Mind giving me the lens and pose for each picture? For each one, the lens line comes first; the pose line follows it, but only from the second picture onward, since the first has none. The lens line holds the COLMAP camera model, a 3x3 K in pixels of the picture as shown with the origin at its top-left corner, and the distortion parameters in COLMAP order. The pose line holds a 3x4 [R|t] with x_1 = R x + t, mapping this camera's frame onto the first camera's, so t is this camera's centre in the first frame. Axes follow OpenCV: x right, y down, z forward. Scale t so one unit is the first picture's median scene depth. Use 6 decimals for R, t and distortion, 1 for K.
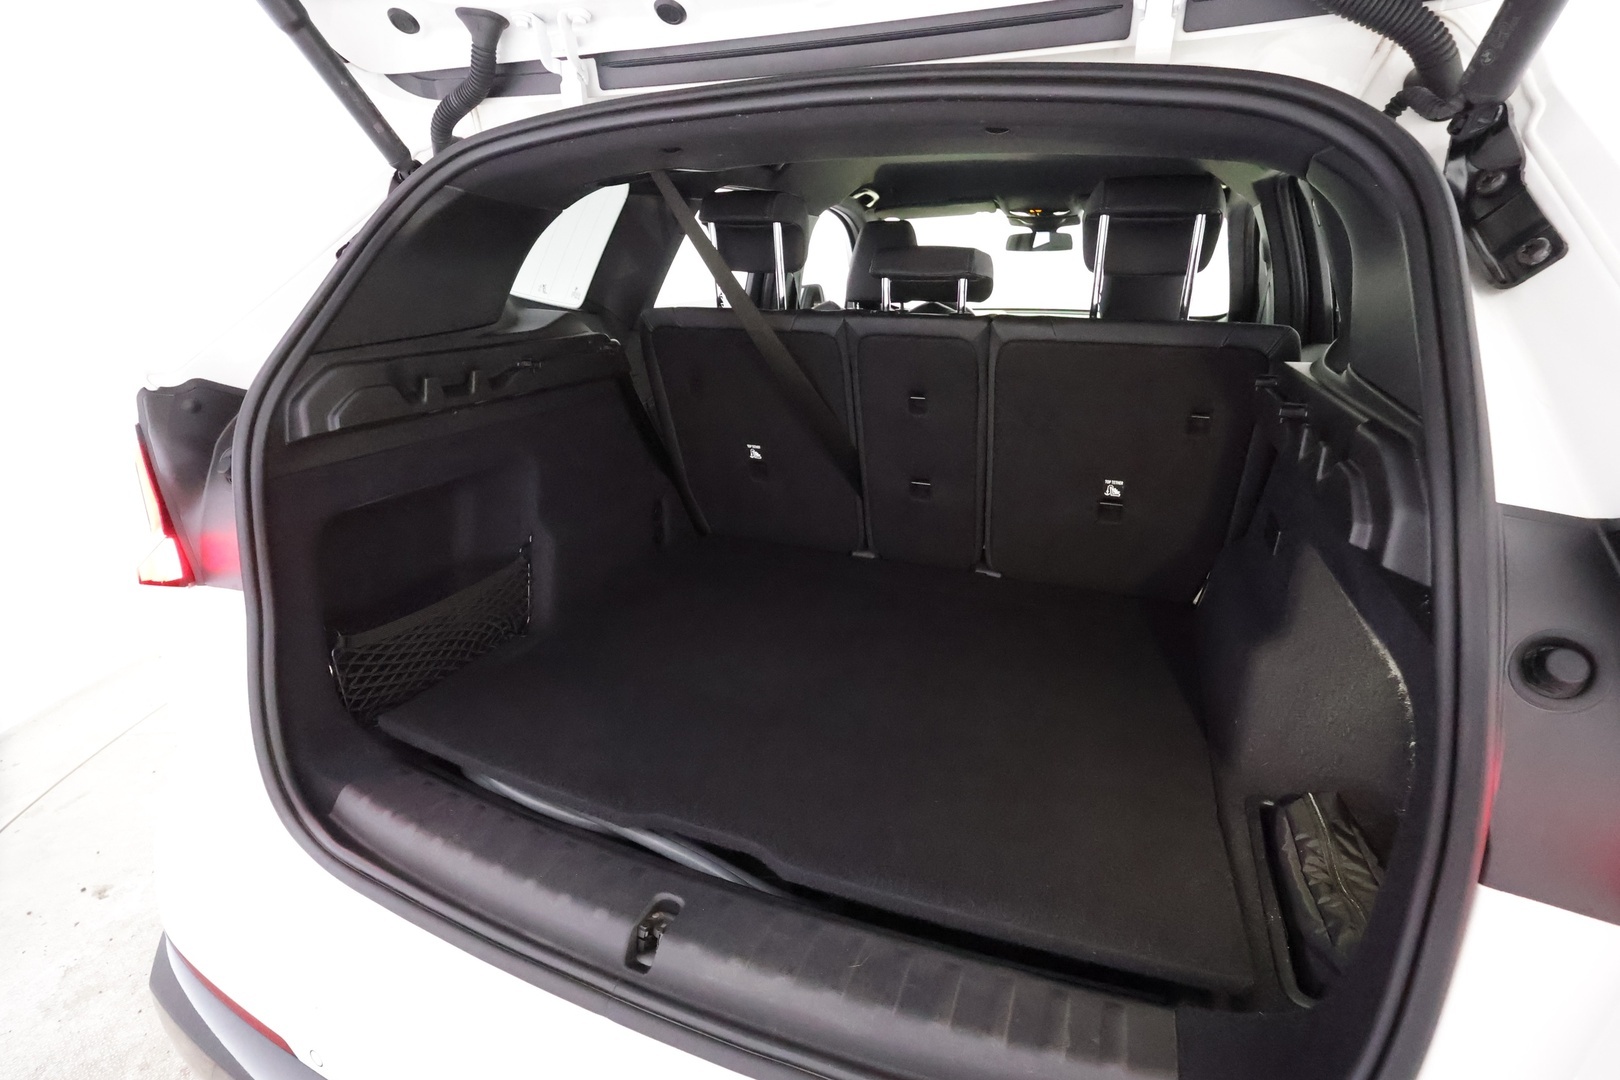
lens RADIAL K [[768.1, 0, 802.1], [0, 768.1, 535.1], [0, 0, 1]] dist [0.002156, 0.000333]
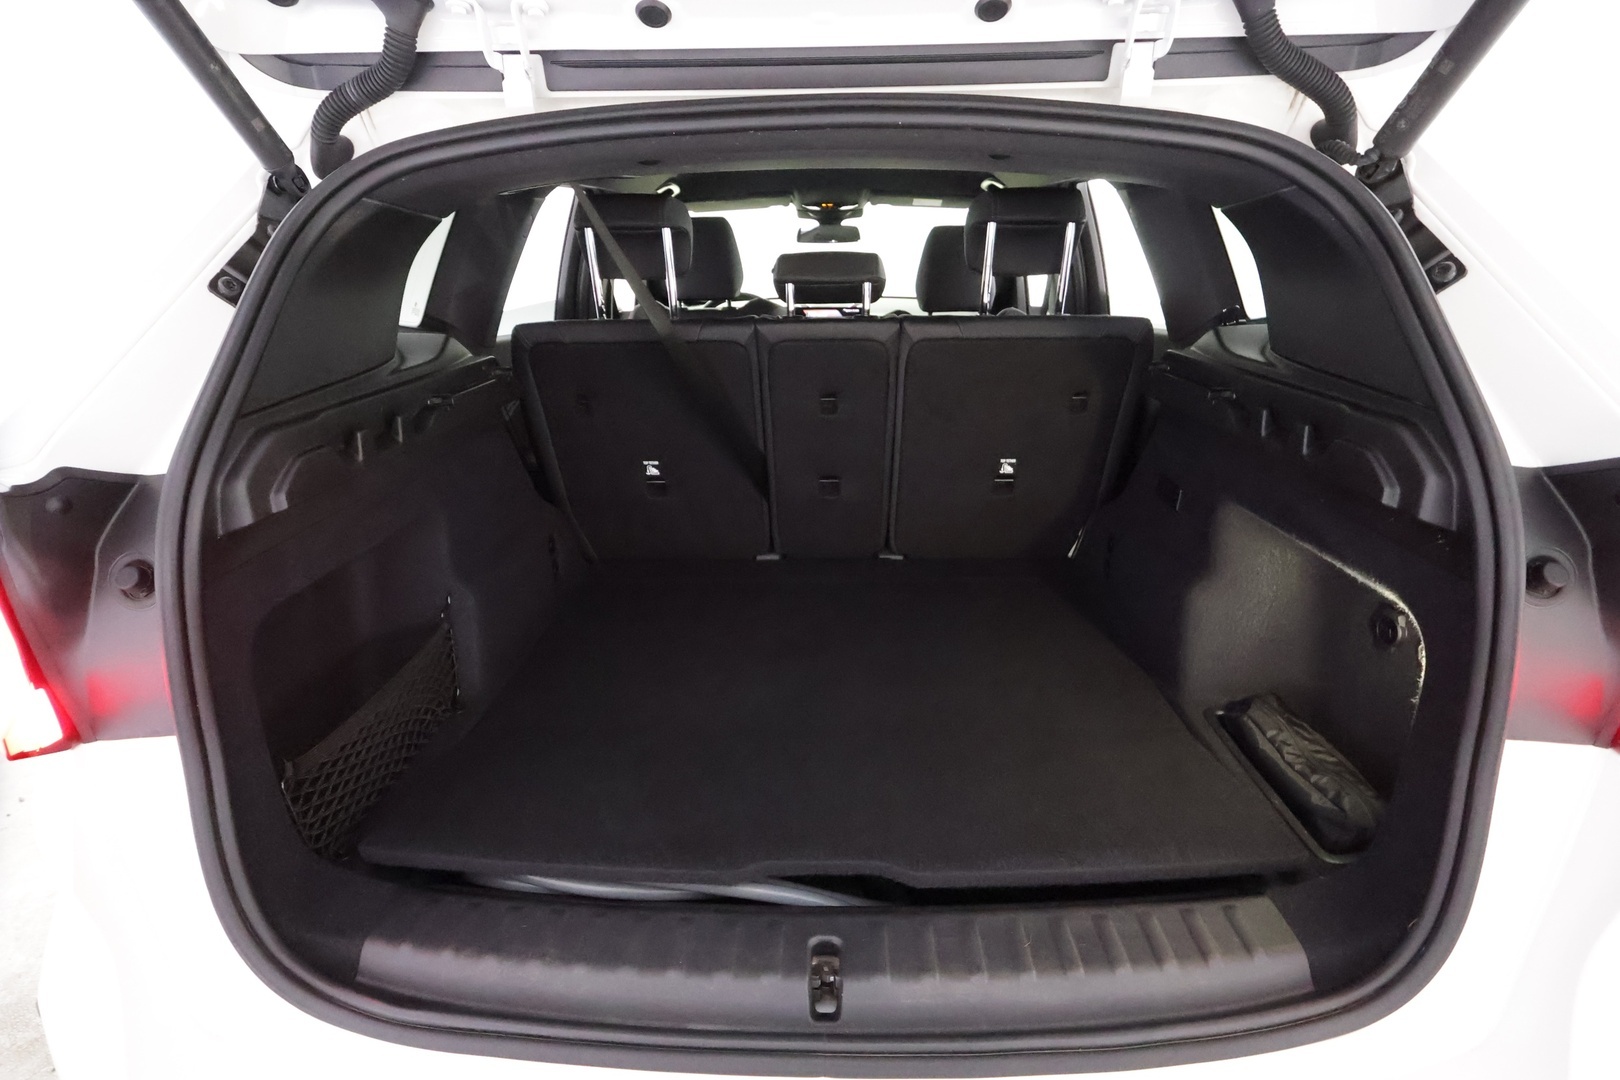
lens RADIAL K [[768.3, 0, 810.0], [0, 768.3, 540.0], [0, 0, 1]] dist [-0.001659, -0.000347]
pose [[0.930411, -0.144694, 0.336748, -0.355481], [0.135412, 0.989475, 0.051026, -0.070942], [-0.340587, -0.001876, 0.940211, 0.064524]]
